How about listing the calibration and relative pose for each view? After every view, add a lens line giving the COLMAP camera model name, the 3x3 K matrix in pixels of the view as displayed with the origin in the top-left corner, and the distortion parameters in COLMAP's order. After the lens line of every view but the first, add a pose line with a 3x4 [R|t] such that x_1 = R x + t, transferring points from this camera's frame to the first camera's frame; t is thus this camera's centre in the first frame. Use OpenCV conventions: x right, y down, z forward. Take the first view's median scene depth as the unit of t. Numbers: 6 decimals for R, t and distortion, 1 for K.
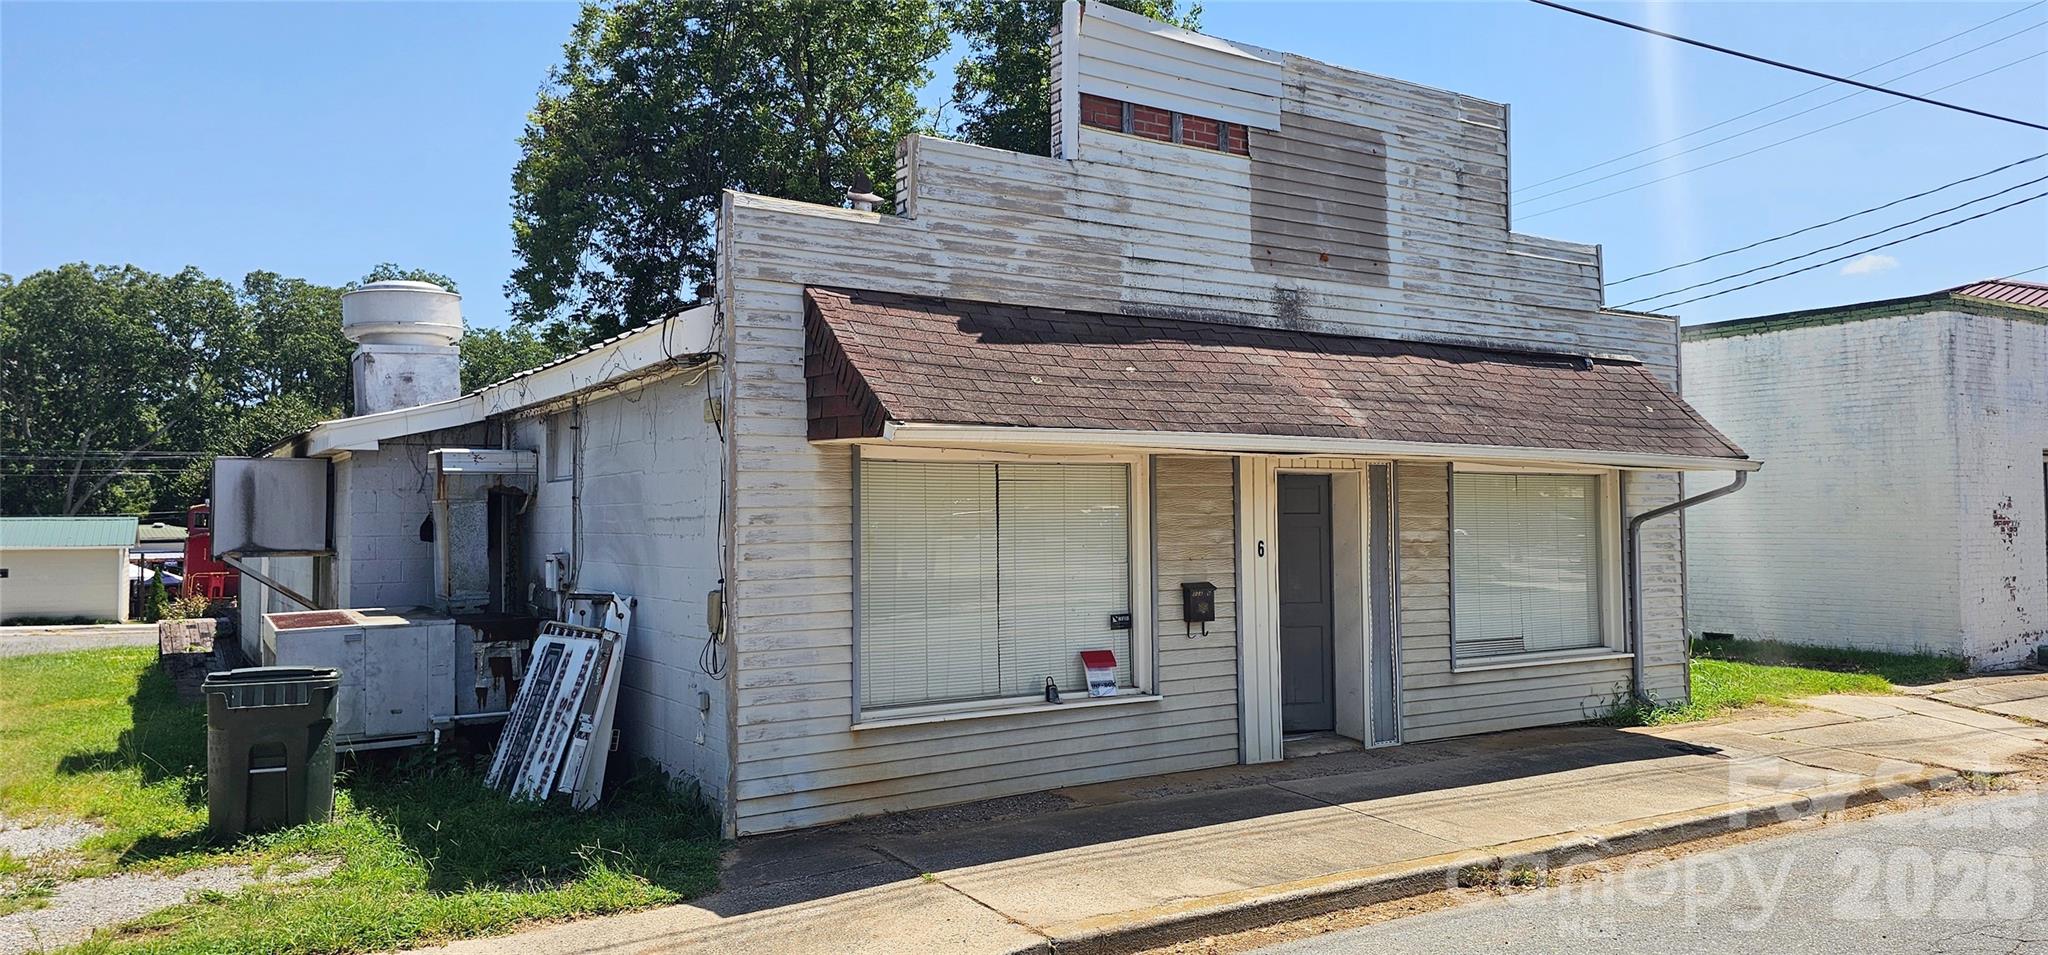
lens RADIAL K [[1362.0, 0, 1027.9], [0, 1362.0, 470.0], [0, 0, 1]] dist [0.098344, -0.114438]
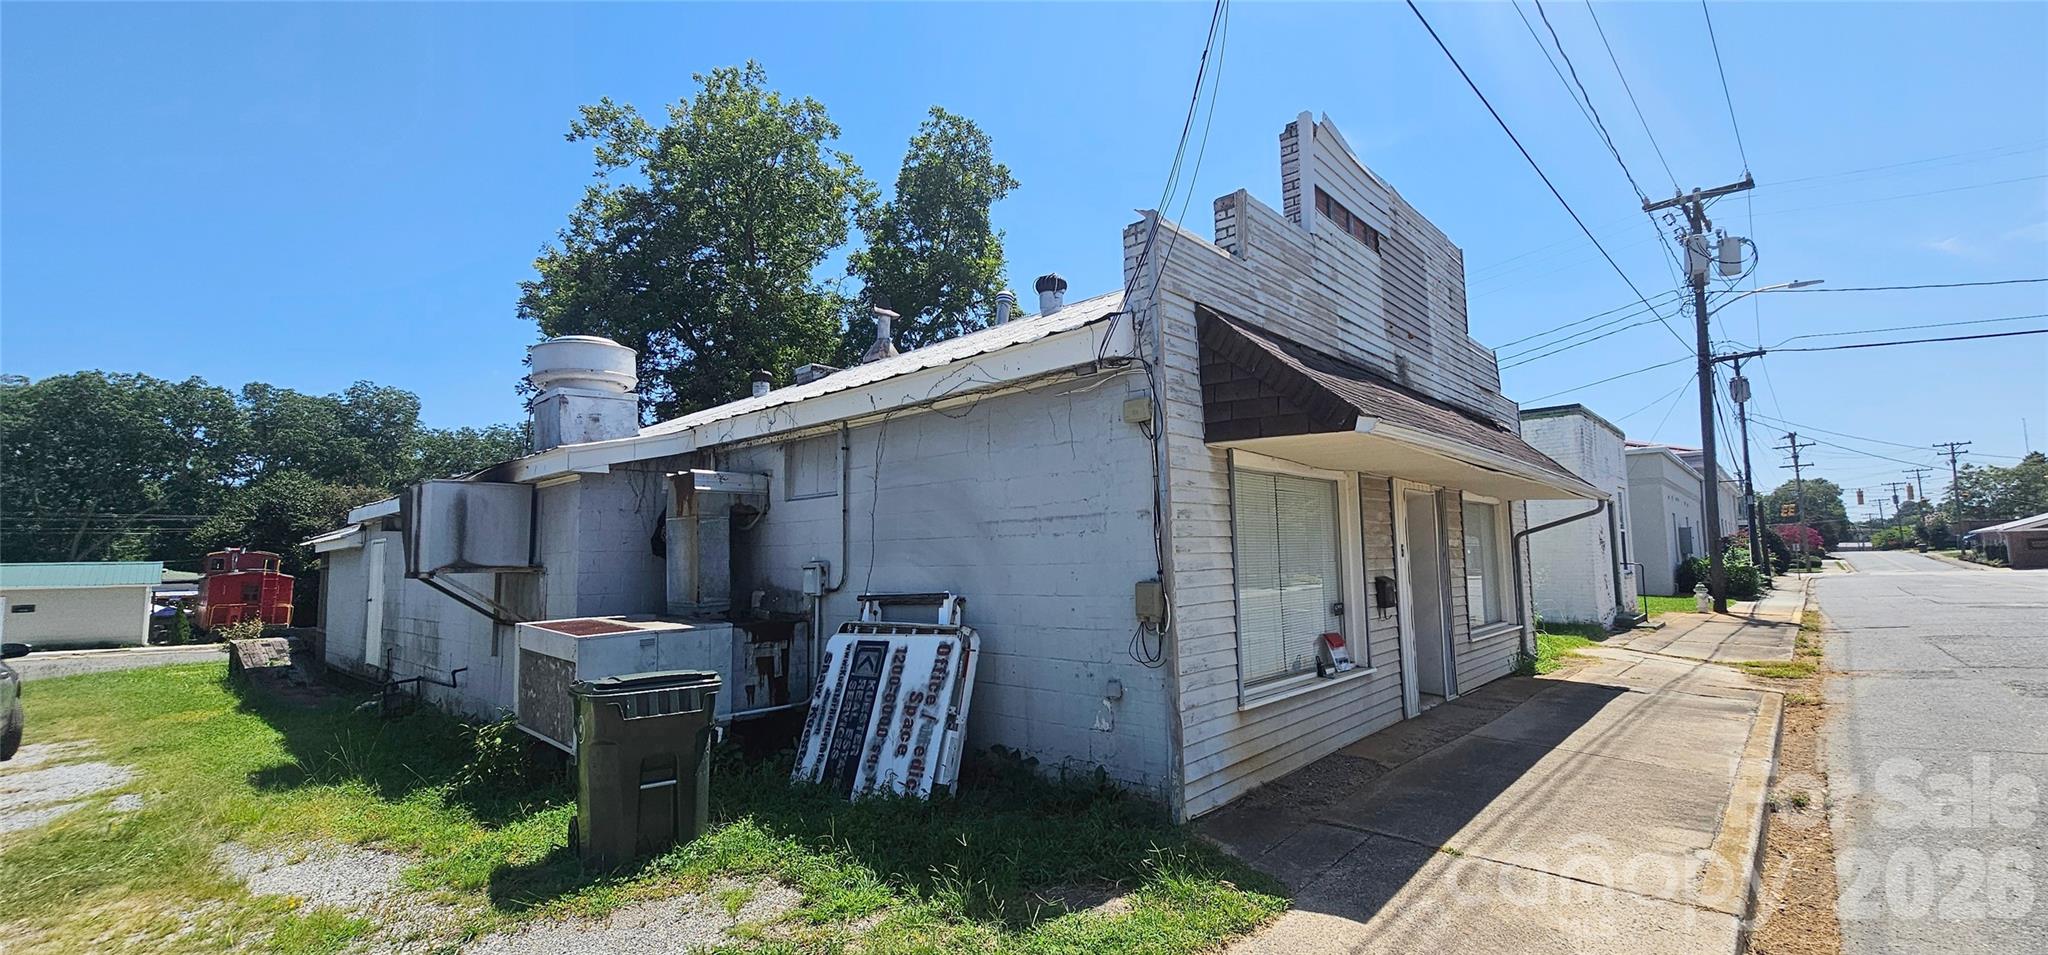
lens RADIAL K [[838.1, 0, 1019.6], [0, 838.1, 483.9], [0, 0, 1]] dist [-0.002884, 0.000315]
pose [[0.967951, 0.013091, 0.250798, -0.365565], [0.001392, 0.998346, -0.057482, 0.038059], [-0.251135, 0.055989, 0.966331, 0.306949]]
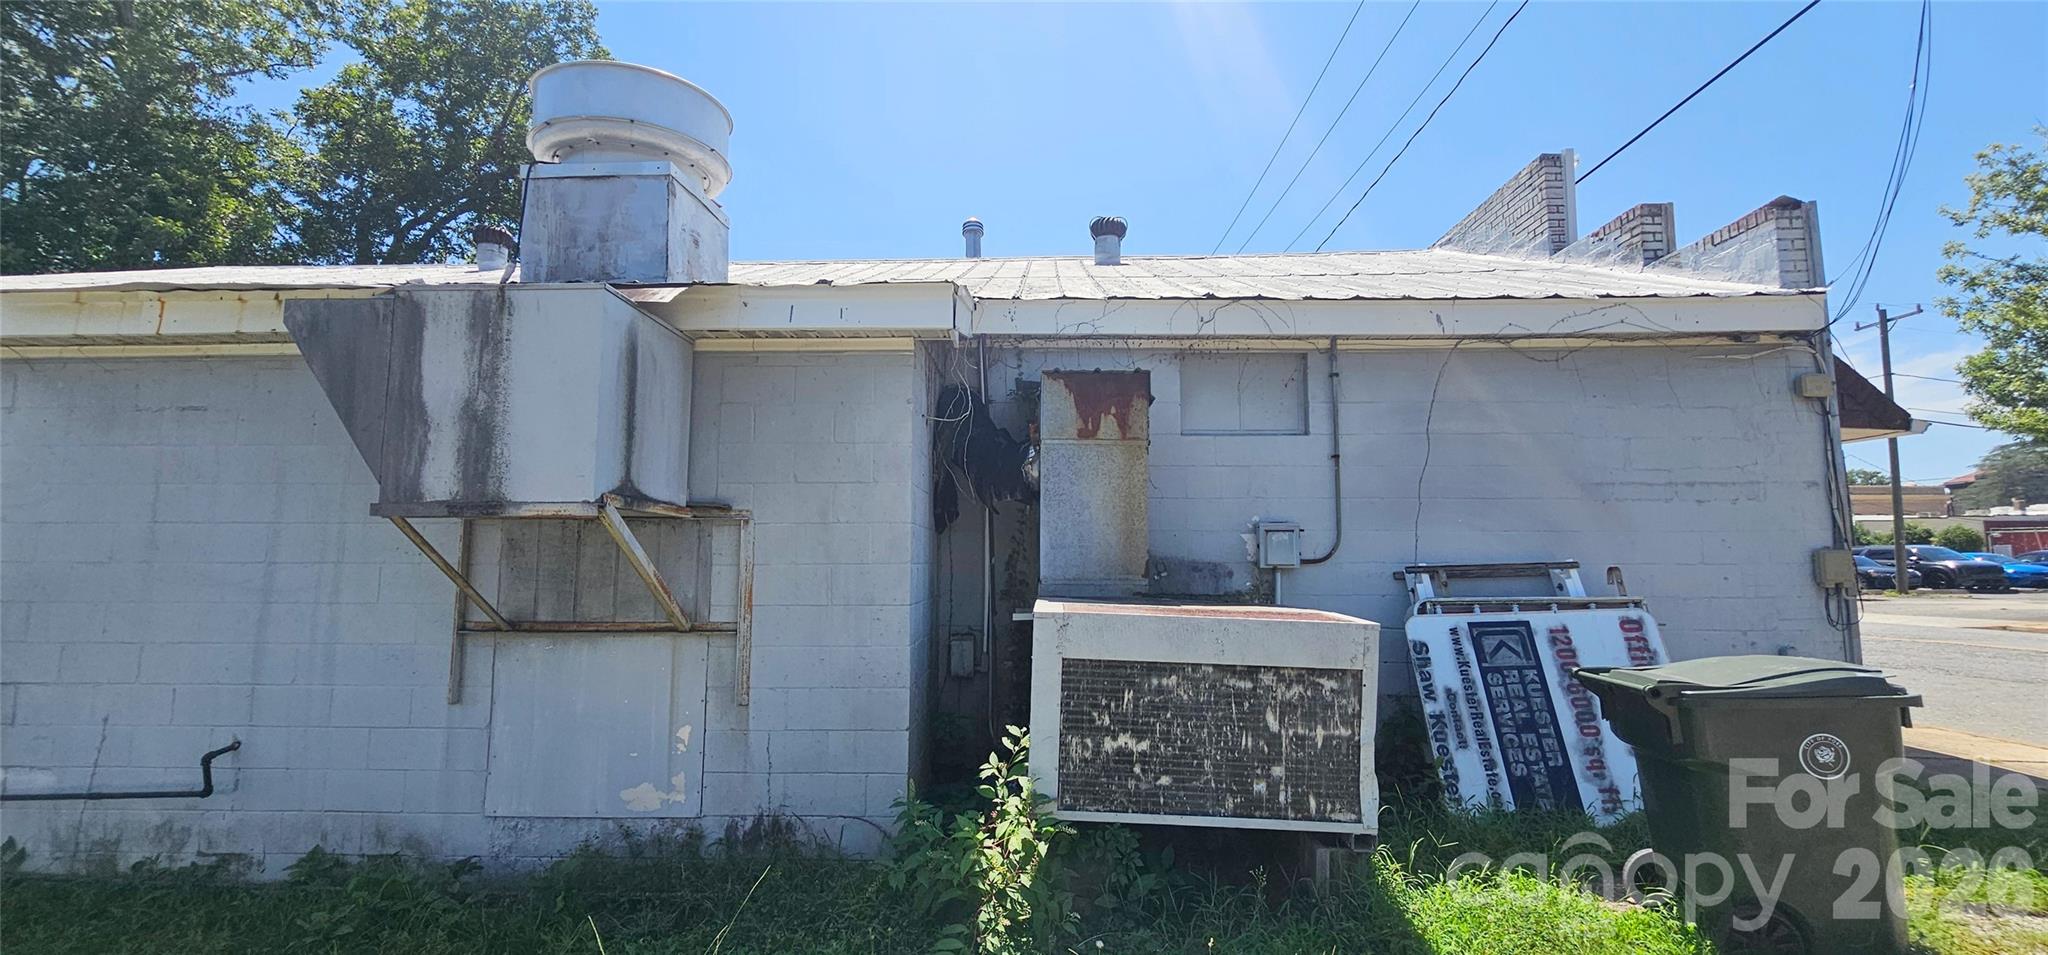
lens RADIAL K [[838.1, 0, 1019.6], [0, 838.1, 483.9], [0, 0, 1]] dist [-0.002884, 0.000315]
pose [[0.567227, 0.088329, 0.818811, -0.864045], [-0.038633, 0.995991, -0.080680, 0.086563], [-0.822655, 0.014130, 0.568365, 0.870142]]
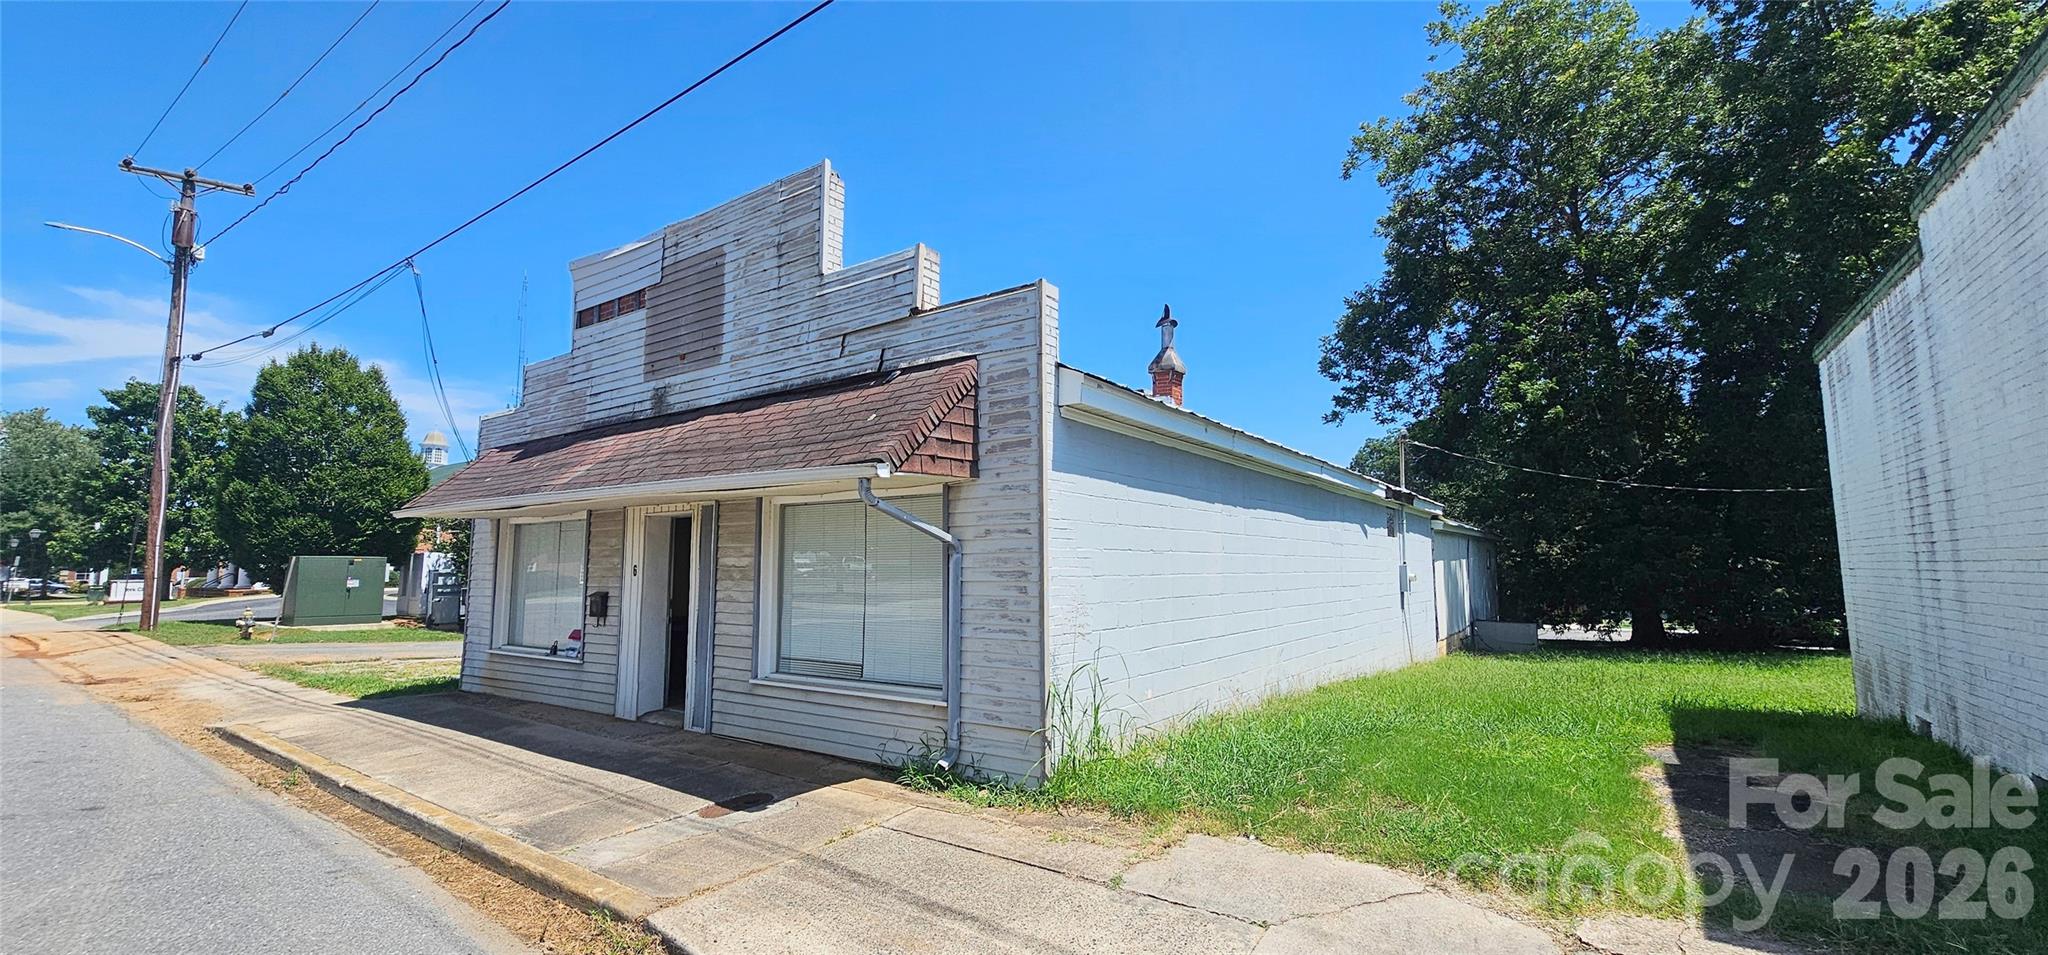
lens RADIAL K [[838.1, 0, 1019.6], [0, 838.1, 483.9], [0, 0, 1]] dist [-0.002884, 0.000315]
pose [[0.371939, -0.090997, -0.923786, 1.104958], [0.035756, 0.995849, -0.083699, 0.052950], [0.927568, -0.001900, 0.373649, 1.004668]]
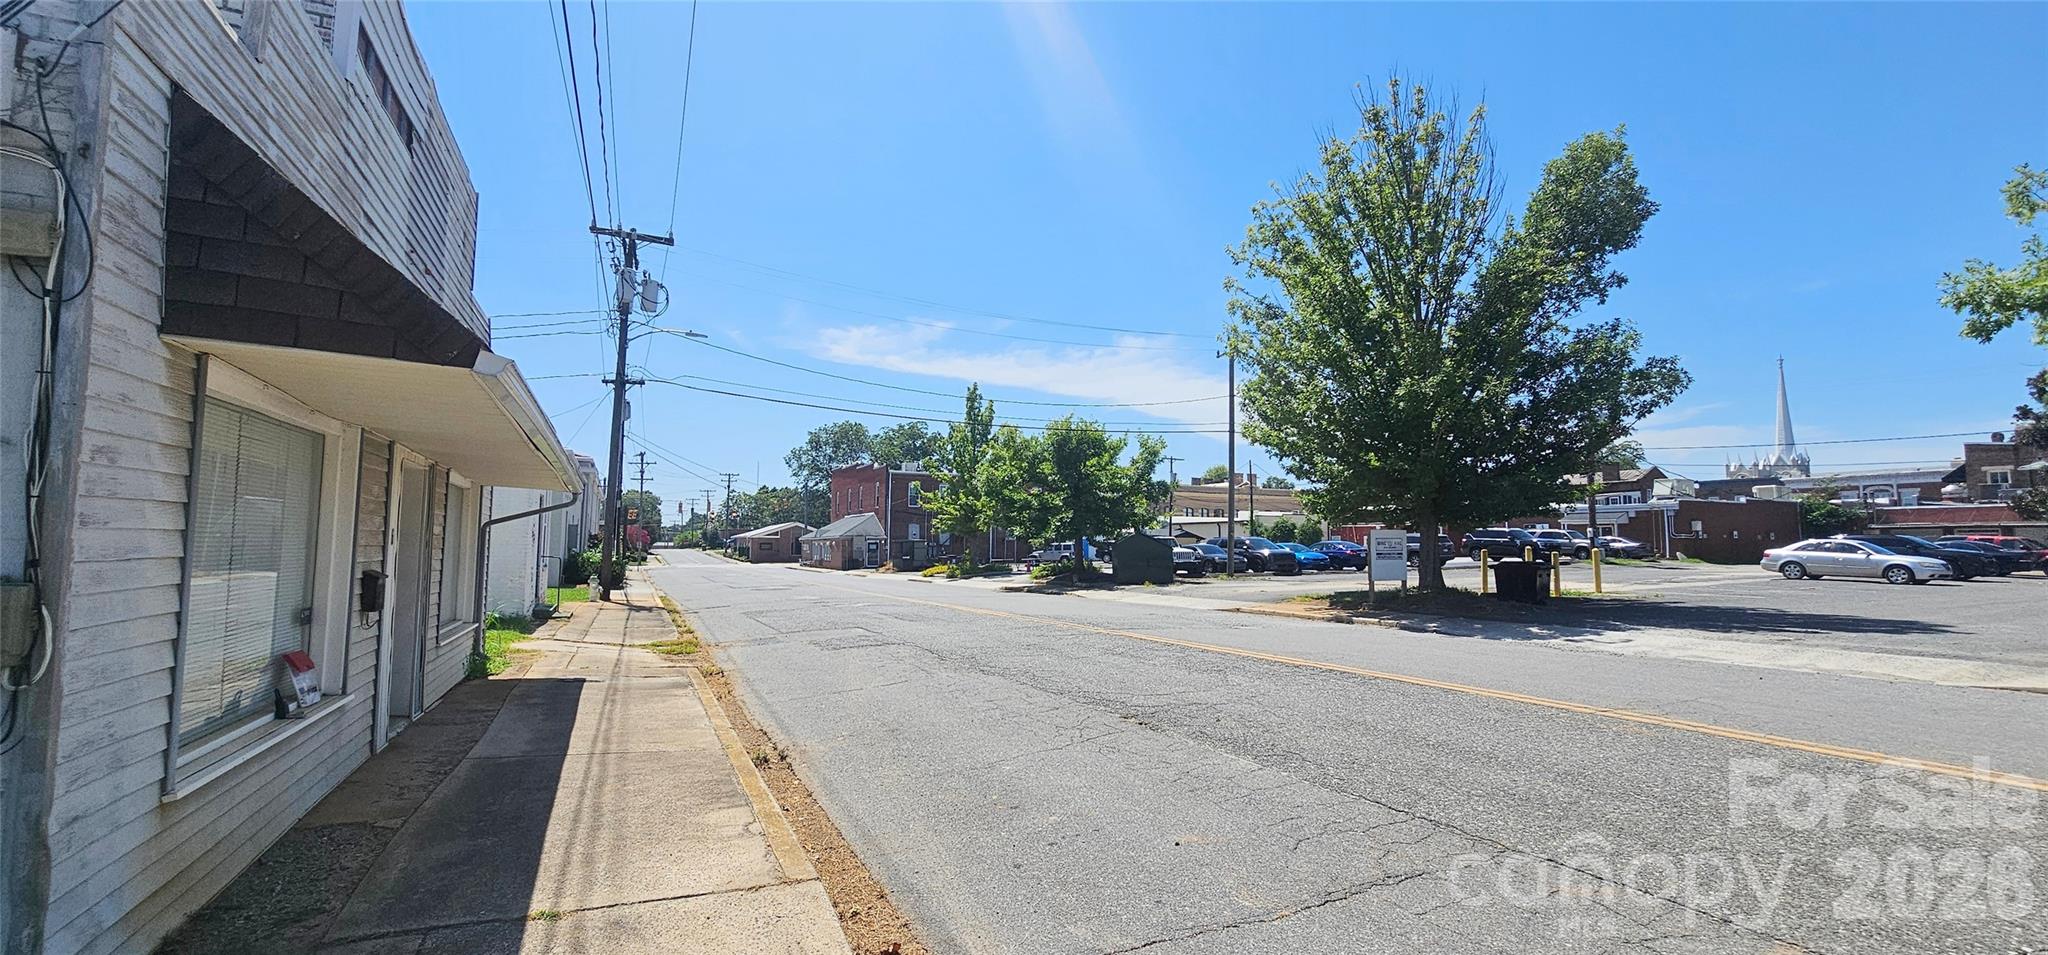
lens RADIAL K [[838.1, 0, 1019.6], [0, 838.1, 483.9], [0, 0, 1]] dist [-0.002884, 0.000315]
pose [[0.128368, 0.083925, 0.988169, -0.368560], [-0.046403, 0.995830, -0.078547, 0.043990], [-0.990640, -0.035771, 0.131727, 0.442421]]
